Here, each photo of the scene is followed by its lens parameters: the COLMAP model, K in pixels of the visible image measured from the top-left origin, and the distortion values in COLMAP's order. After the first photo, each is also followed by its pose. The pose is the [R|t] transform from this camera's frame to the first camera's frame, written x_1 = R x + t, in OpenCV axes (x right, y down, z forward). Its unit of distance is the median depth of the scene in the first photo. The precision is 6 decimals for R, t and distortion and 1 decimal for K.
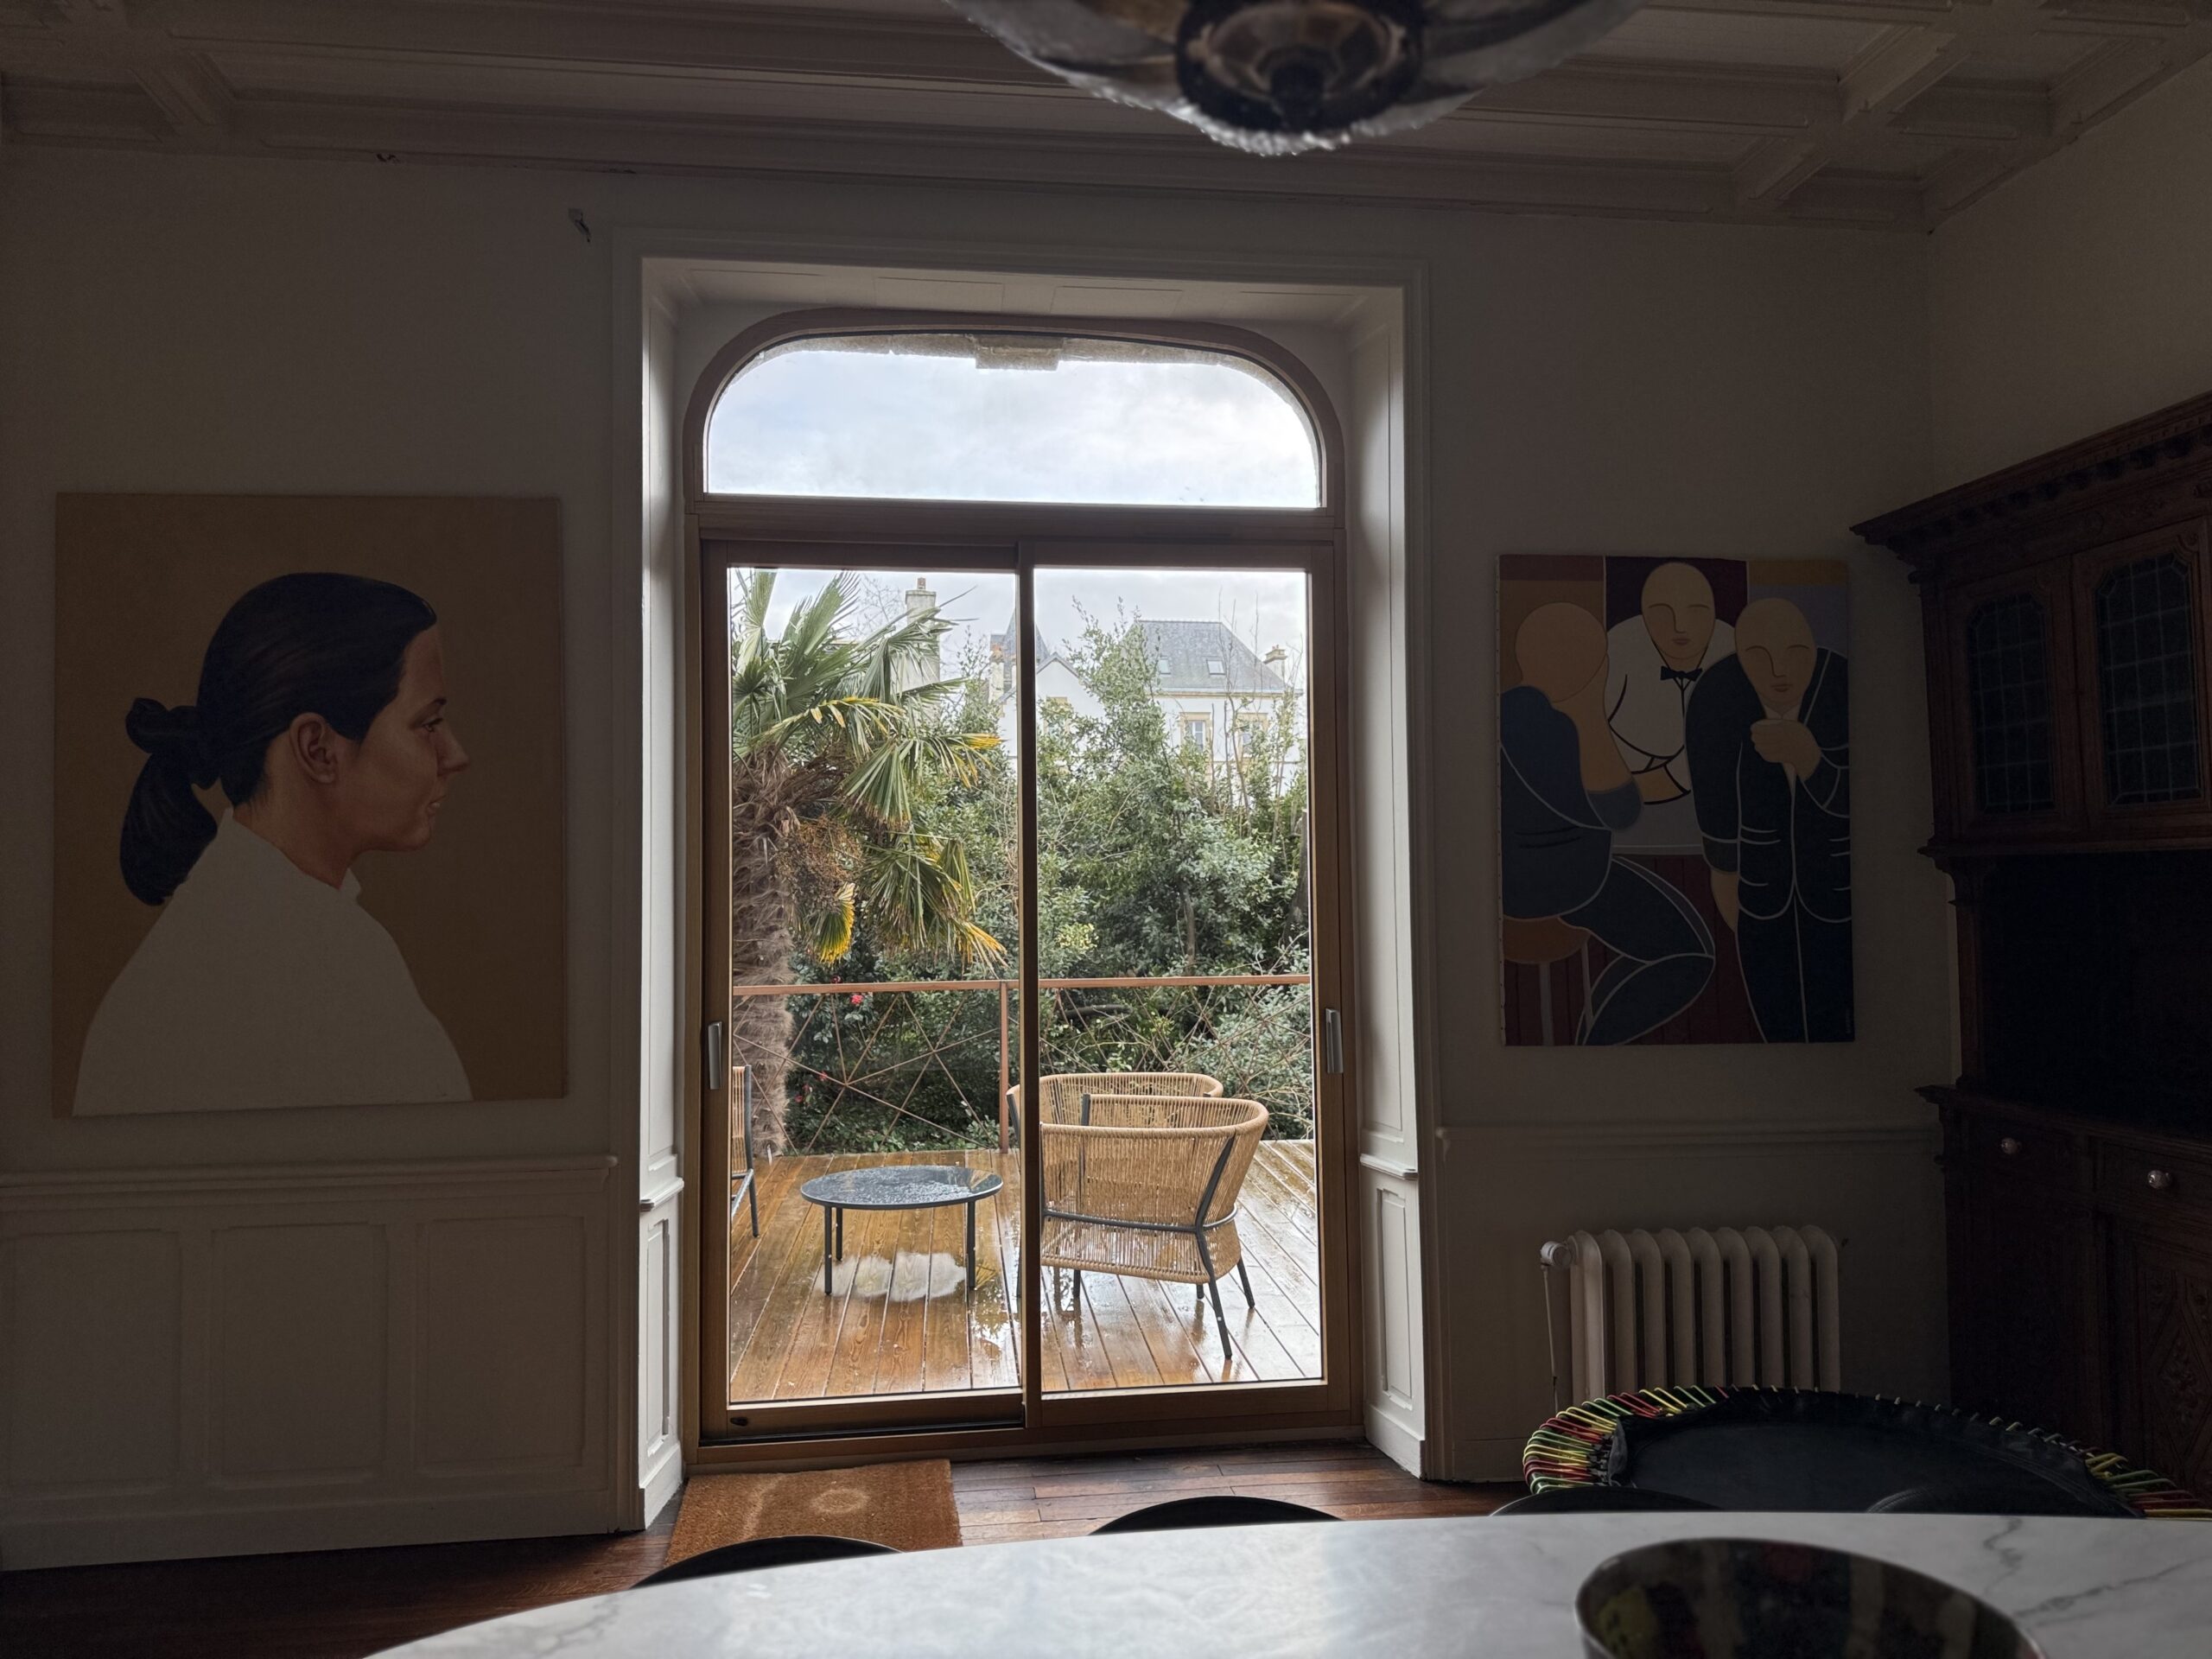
lens RADIAL K [[1544.1, 0, 1106.0], [0, 1544.1, 829.5], [0, 0, 1]] dist [0.095078, -0.129680]
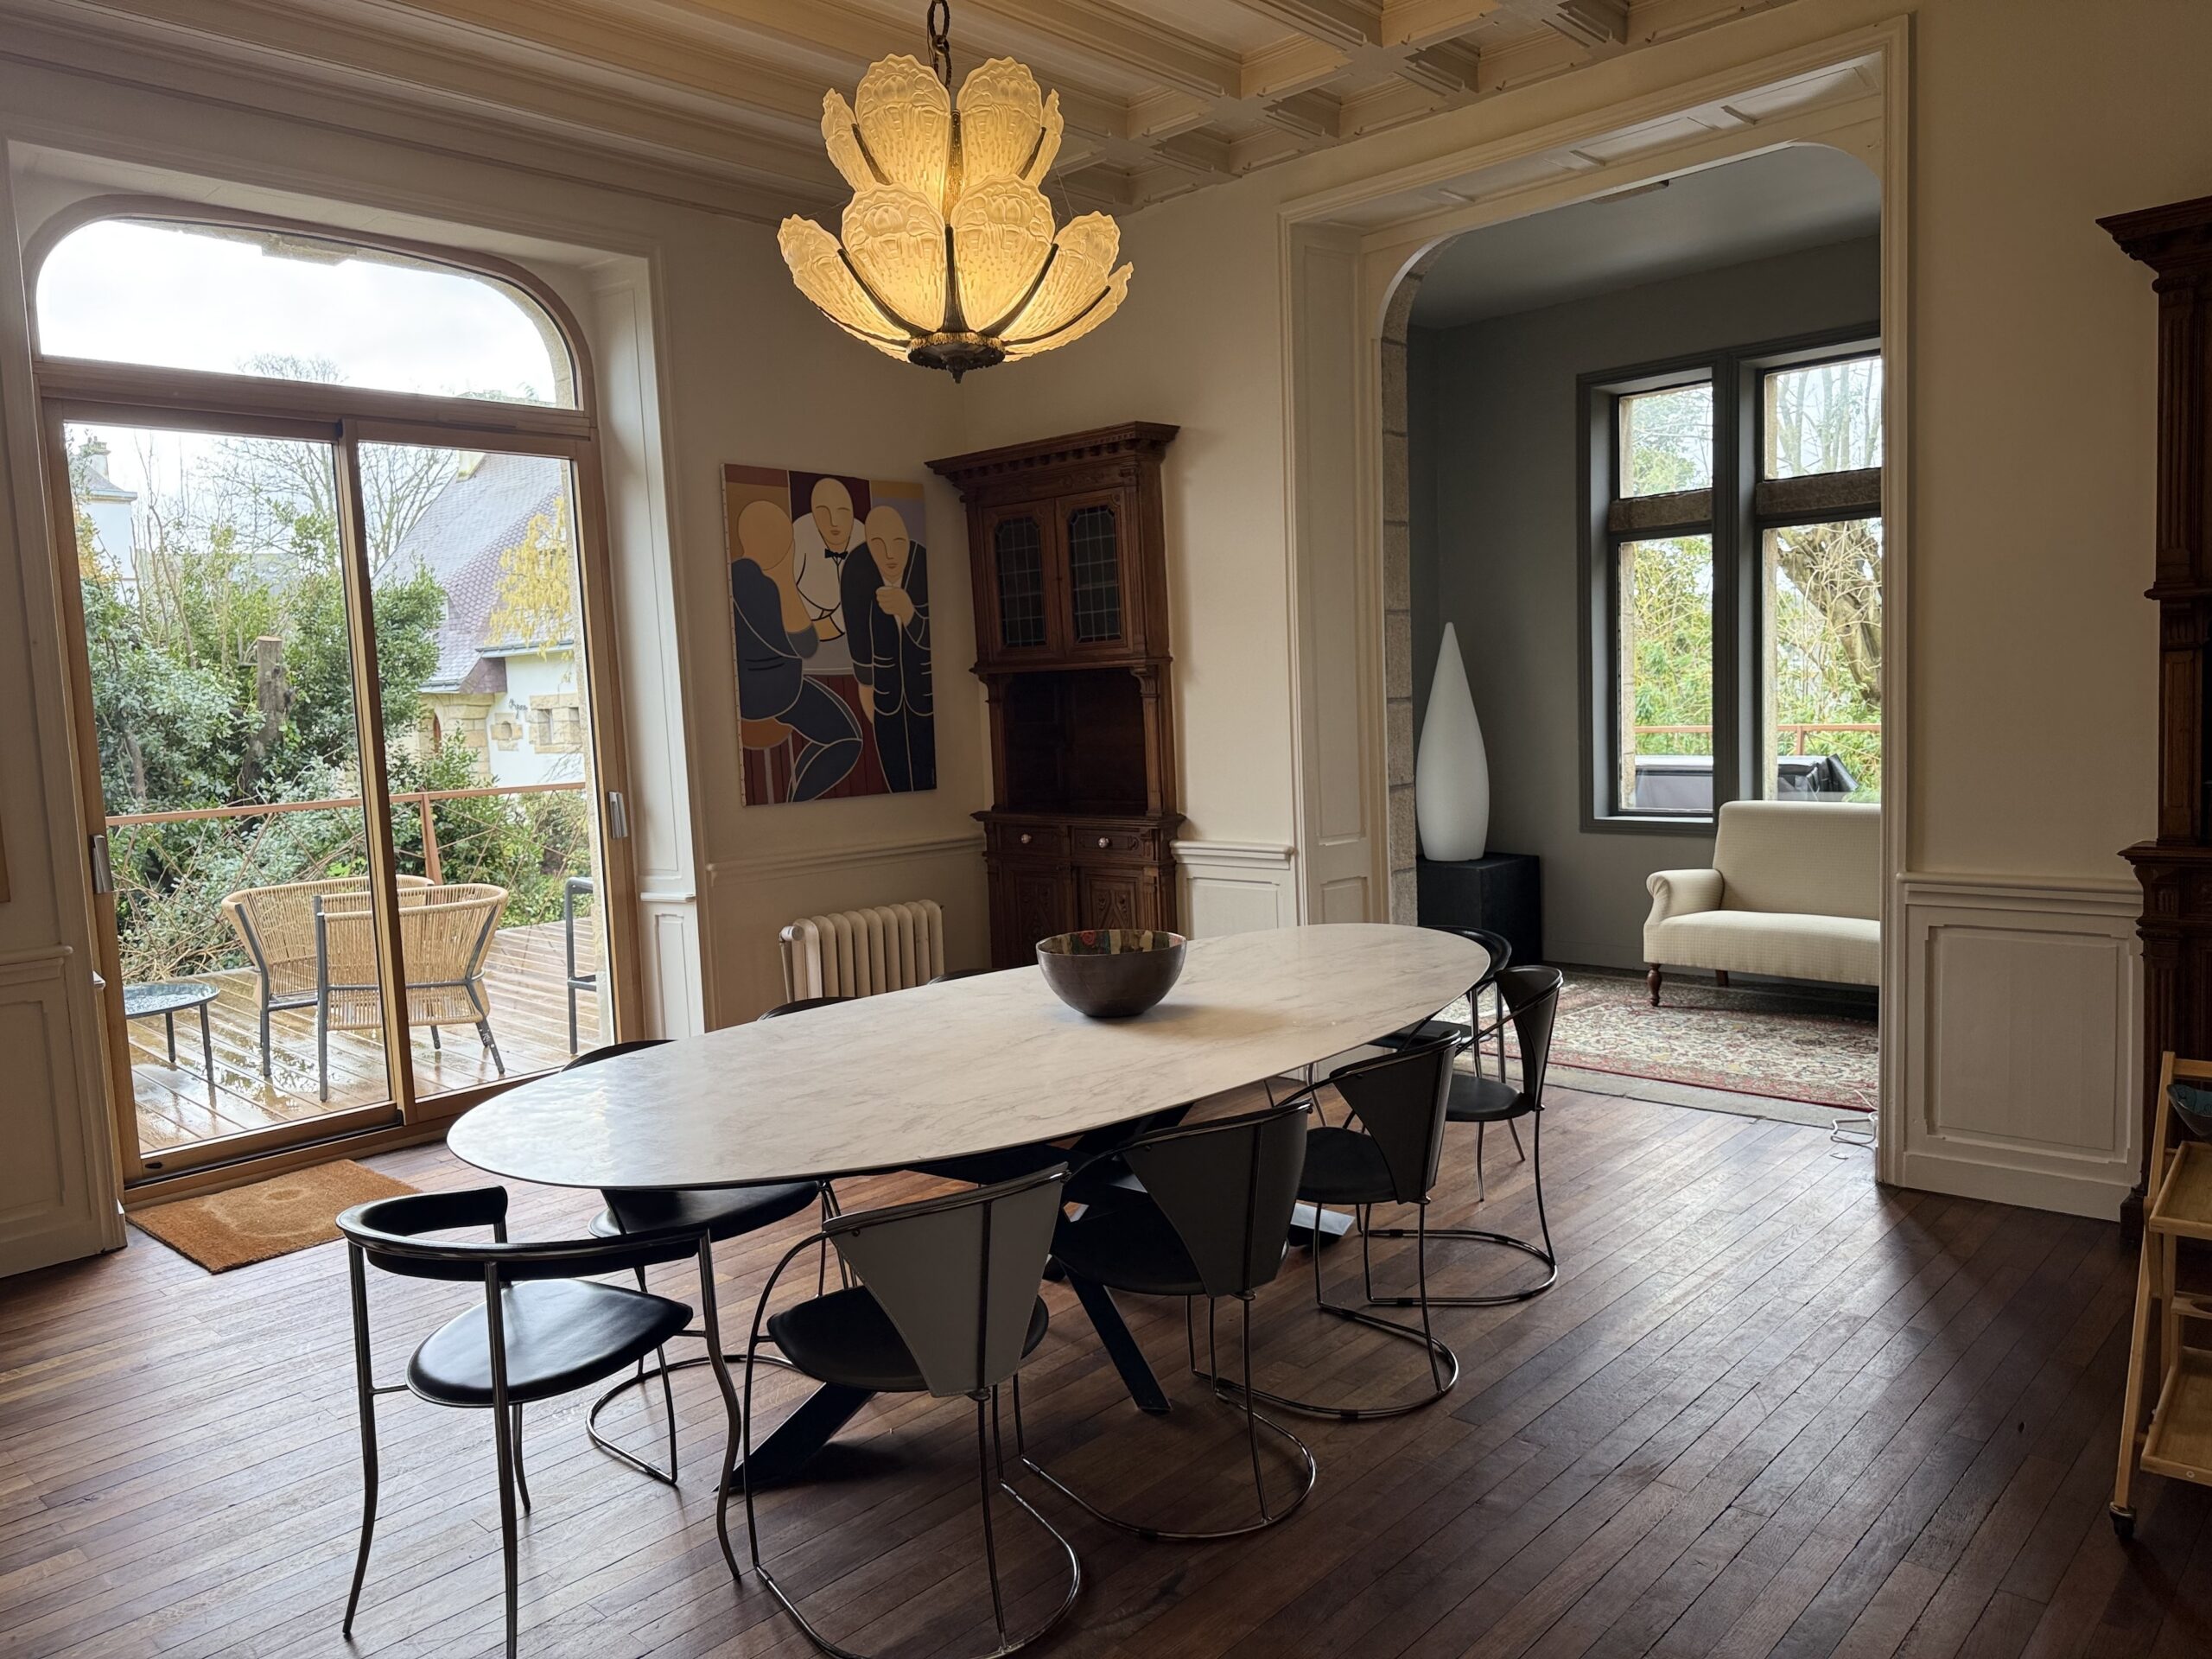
lens RADIAL K [[1544.1, 0, 1106.0], [0, 1544.1, 829.5], [0, 0, 1]] dist [0.095078, -0.129680]
pose [[0.773651, -0.079144, 0.628650, -0.397523], [0.009287, 0.993478, 0.113644, -0.003226], [-0.633544, -0.082082, 0.769340, -0.345875]]
